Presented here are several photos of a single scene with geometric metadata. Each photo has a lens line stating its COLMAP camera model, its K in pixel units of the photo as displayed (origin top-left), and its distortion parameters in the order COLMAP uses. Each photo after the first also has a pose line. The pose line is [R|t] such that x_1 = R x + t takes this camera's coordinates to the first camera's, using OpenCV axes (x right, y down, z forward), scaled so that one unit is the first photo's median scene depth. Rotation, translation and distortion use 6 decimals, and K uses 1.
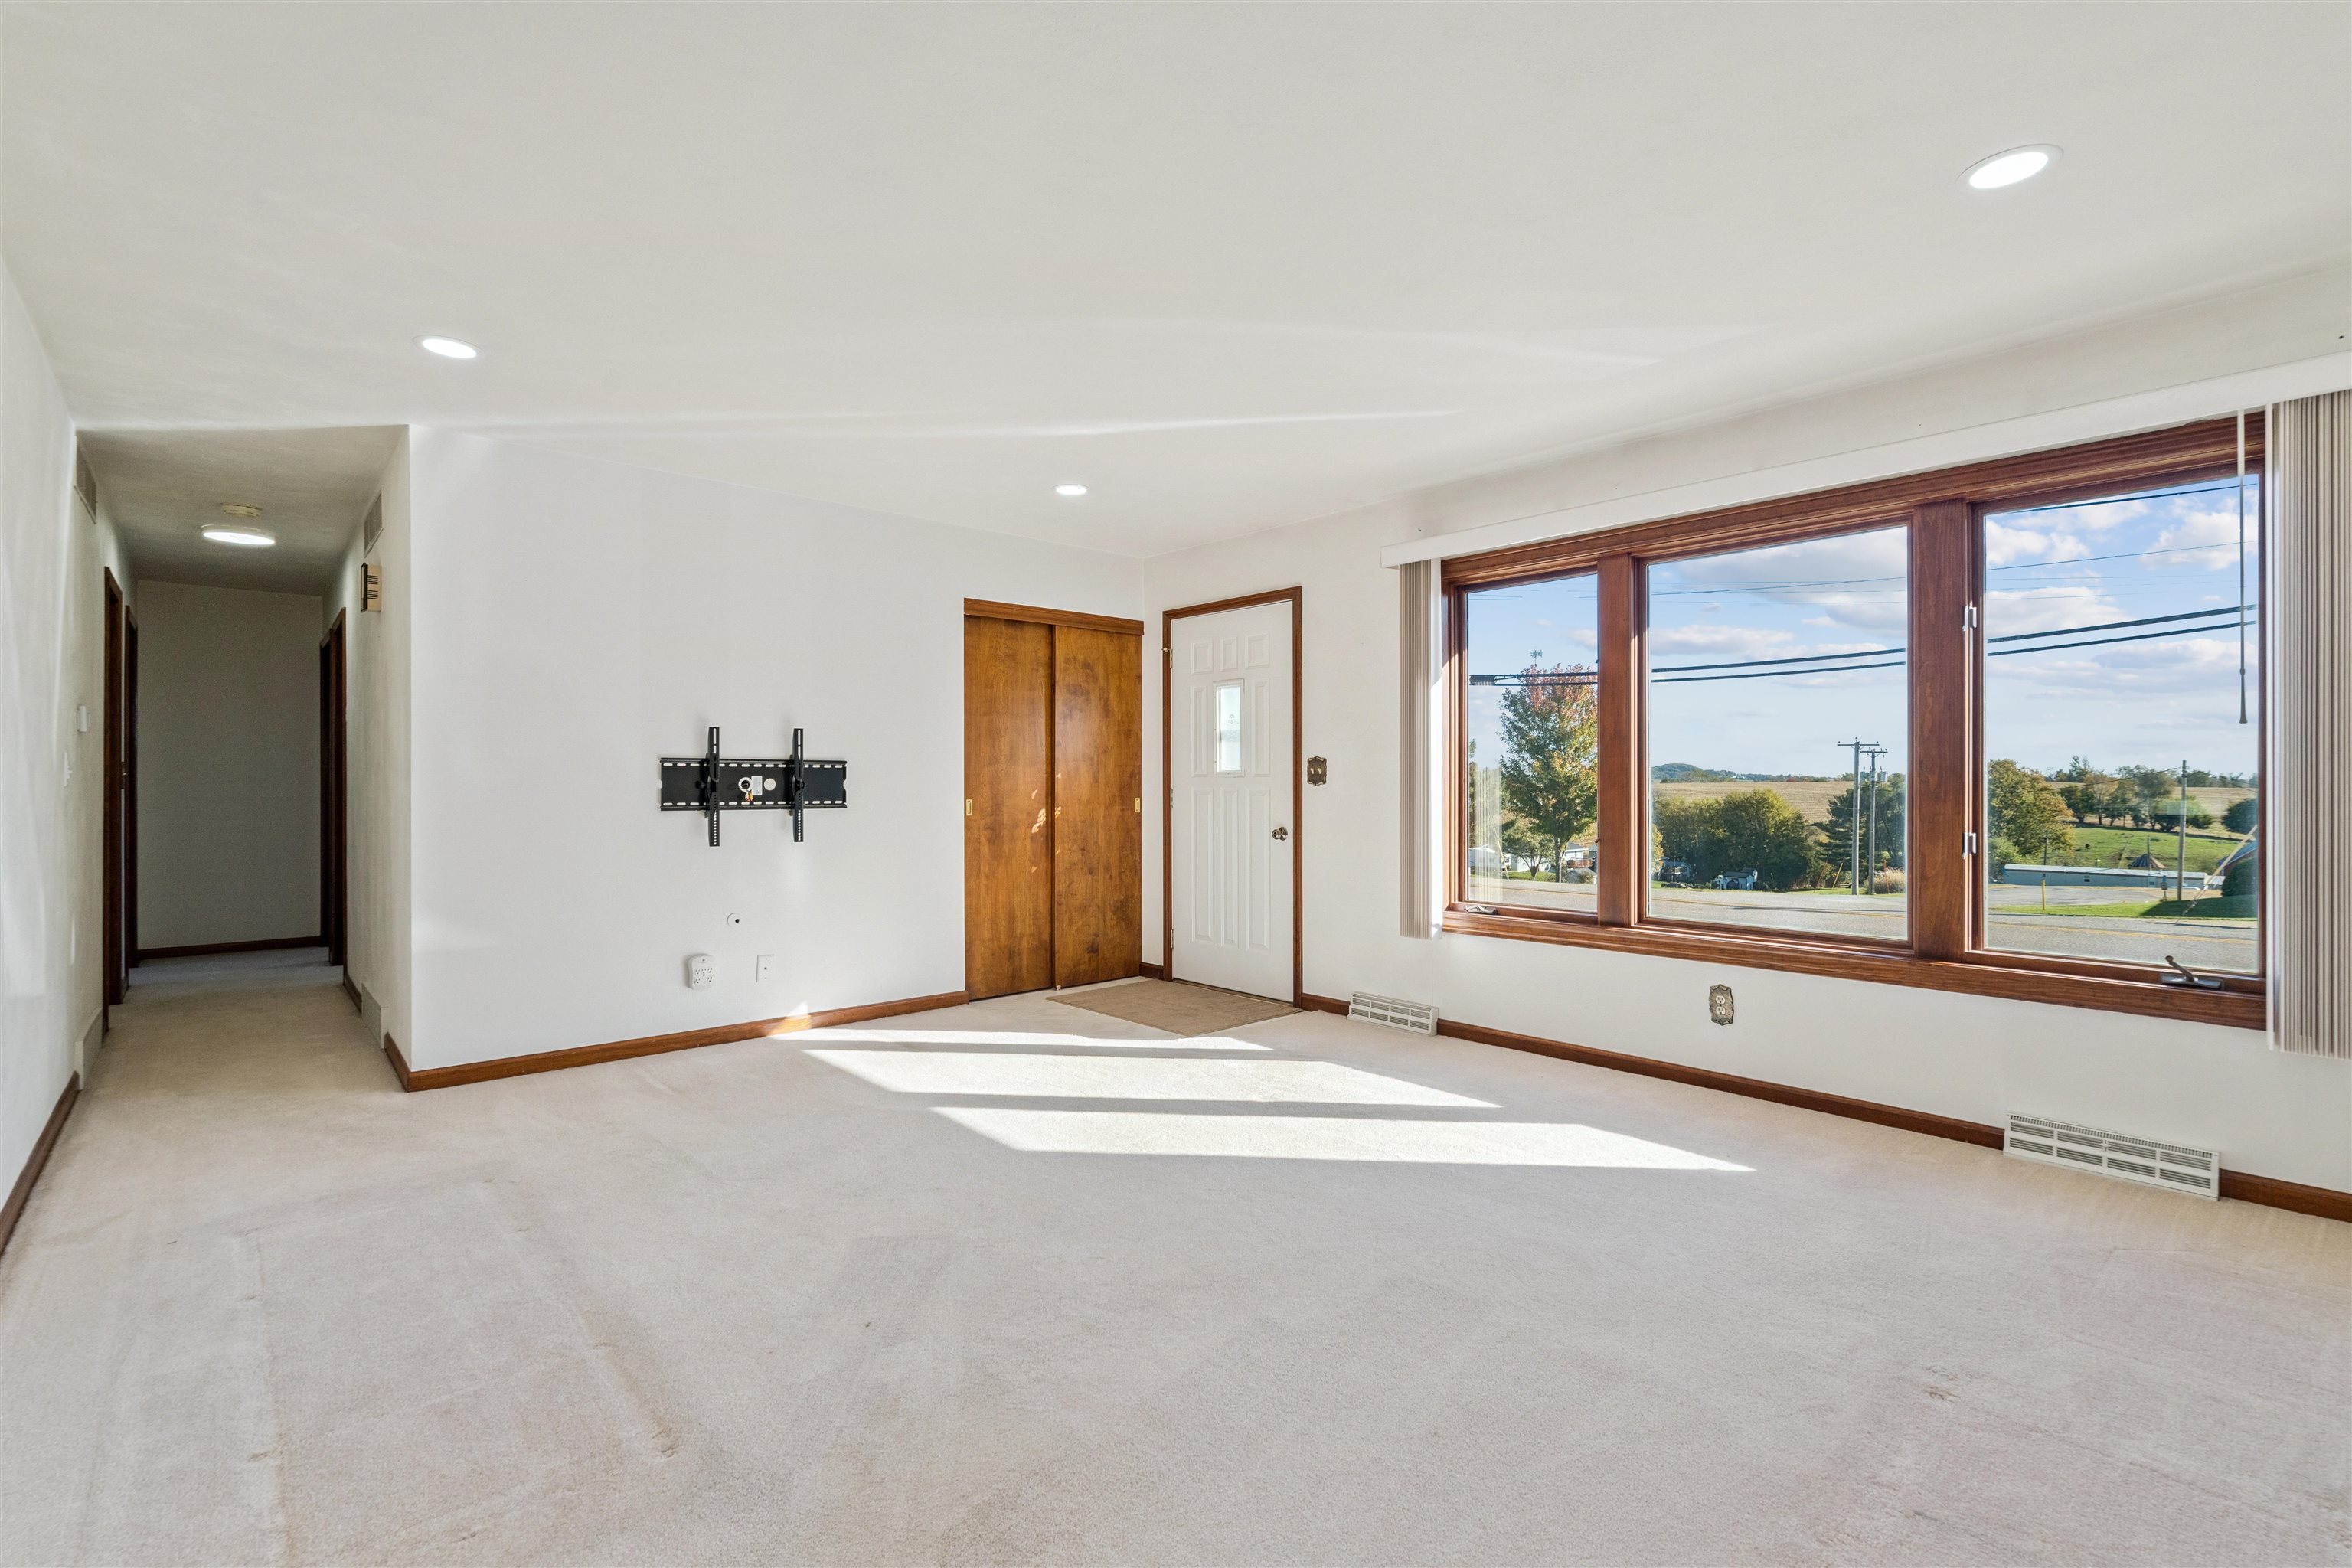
lens RADIAL K [[1051.3, 0, 1182.1], [0, 1051.3, 775.1], [0, 0, 1]] dist [-0.001240, -0.000169]
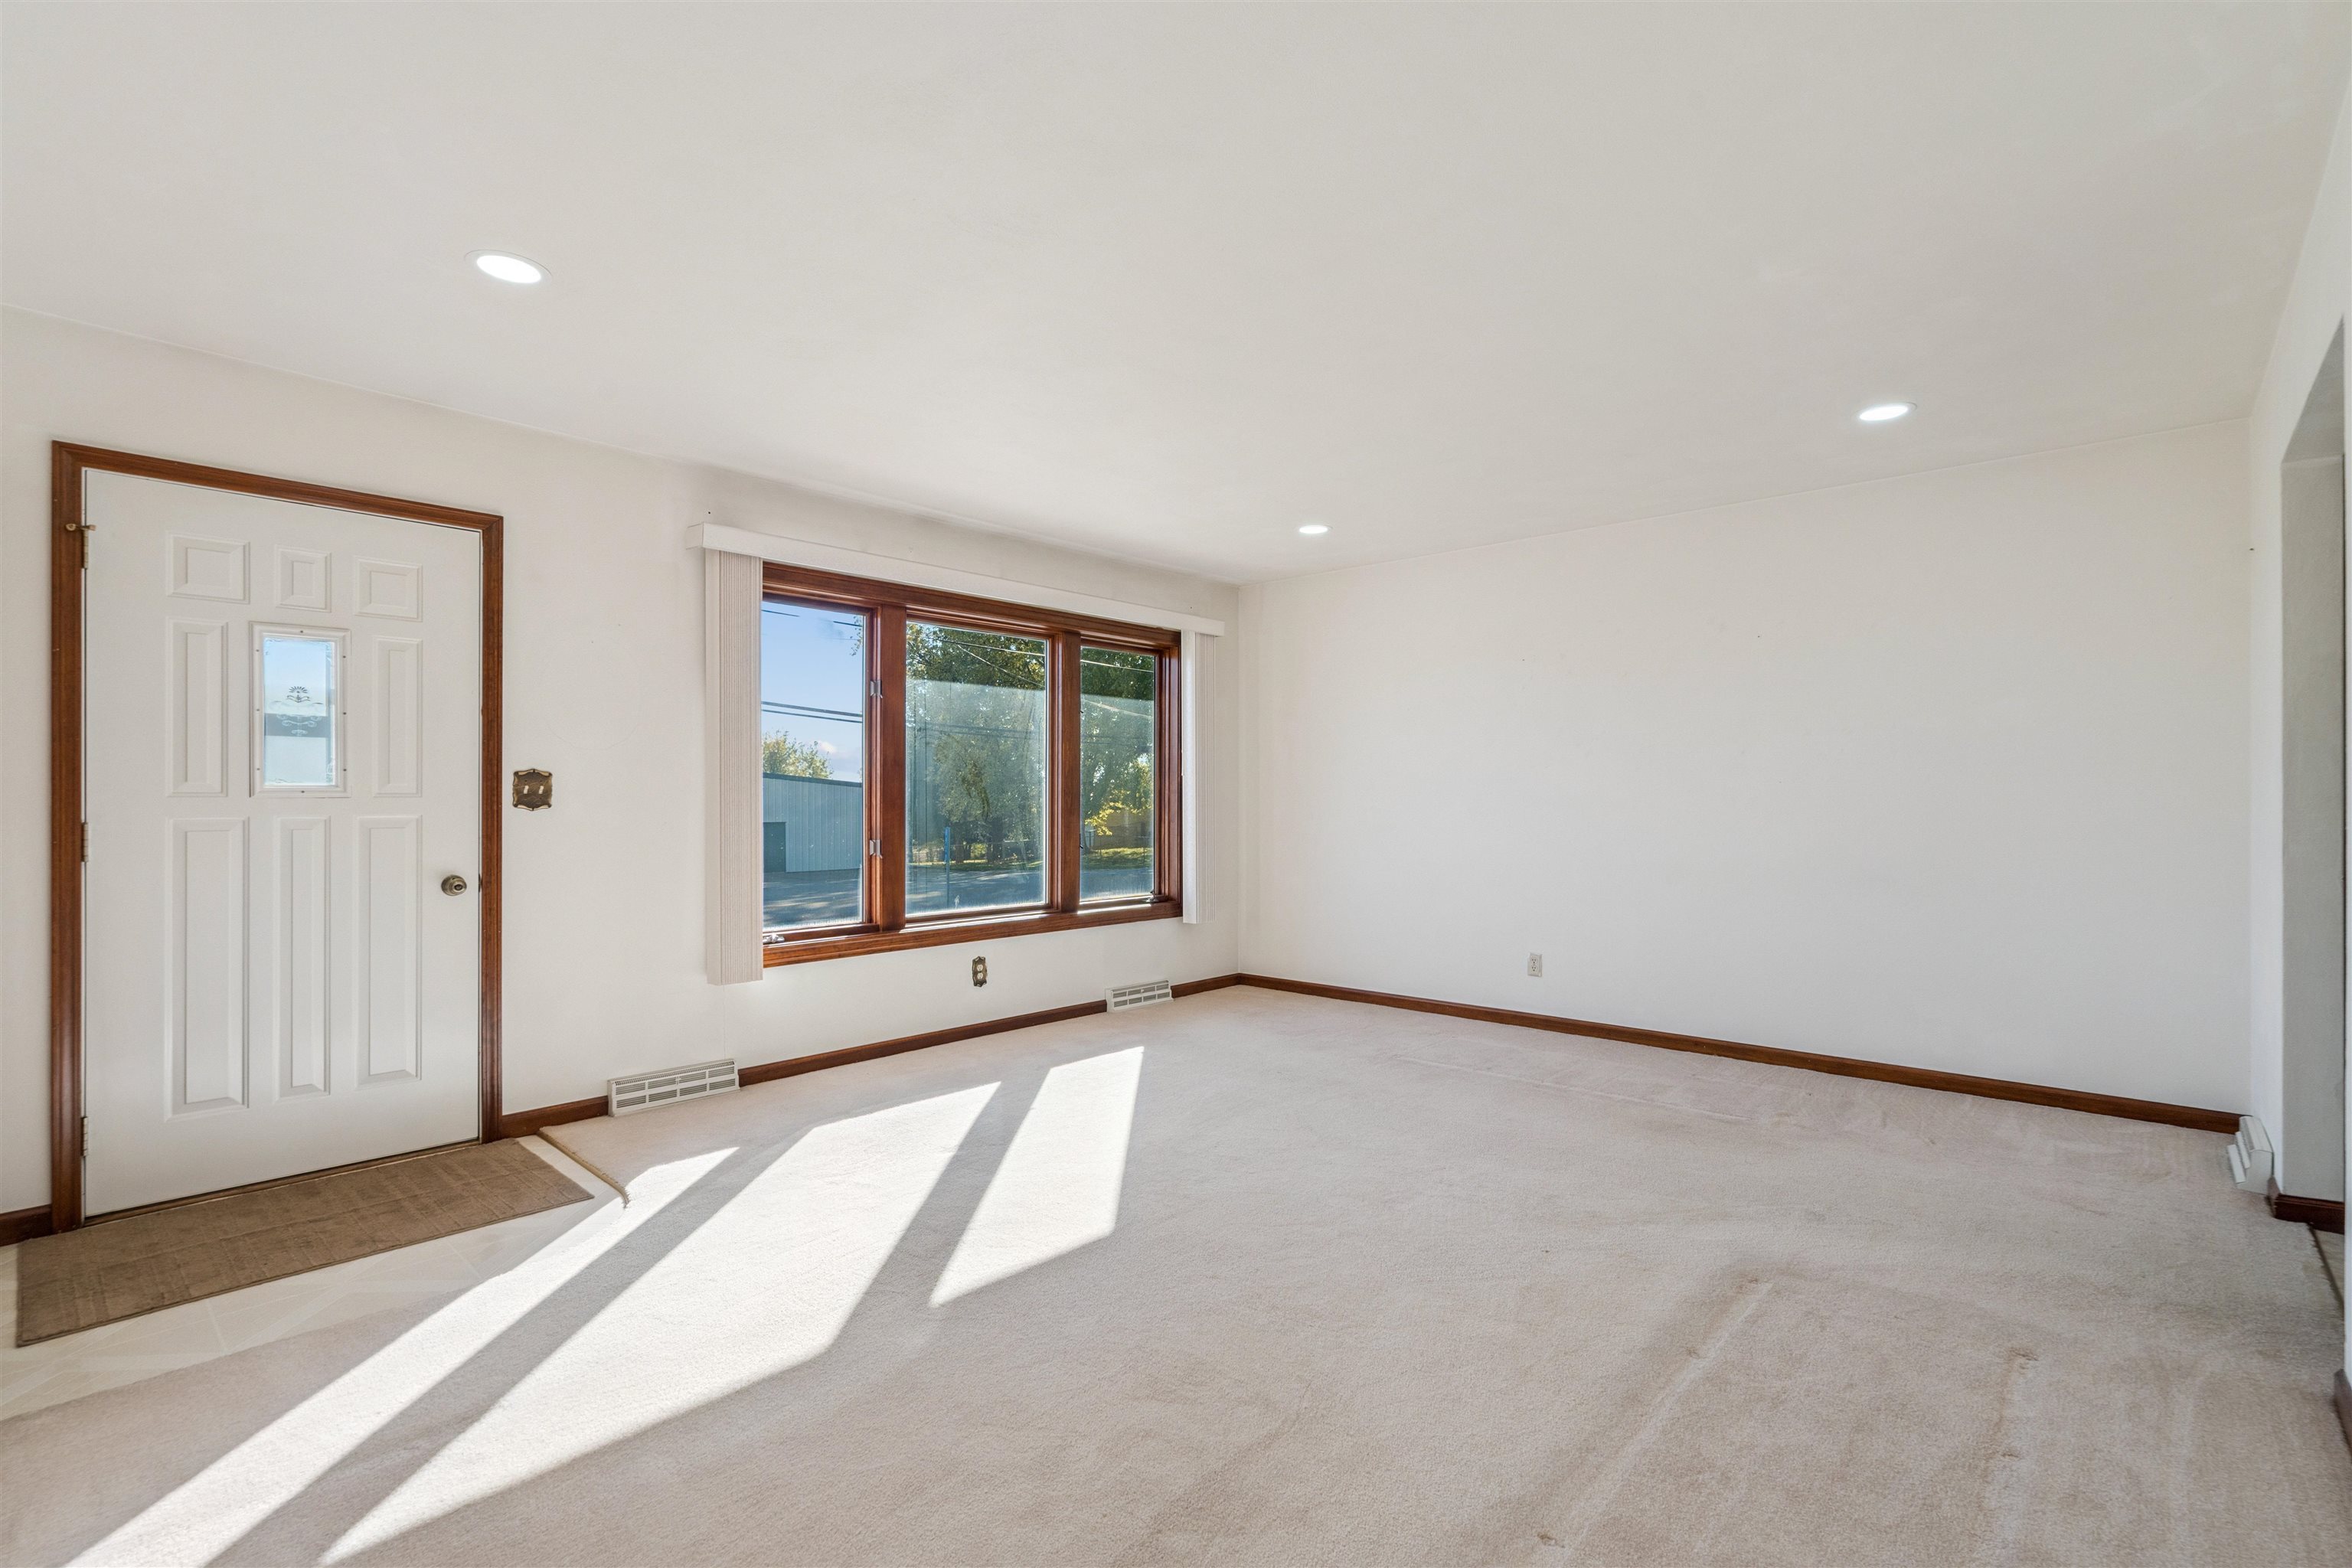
lens RADIAL K [[1051.3, 0, 1181.8], [0, 1051.3, 799.4], [0, 0, 1]] dist [-0.001240, -0.000169]
pose [[-0.078965, 0.004662, 0.996867, -0.603481], [-0.000413, 0.999989, -0.004710, 0.005659], [-0.996877, -0.000783, -0.078962, 0.618529]]
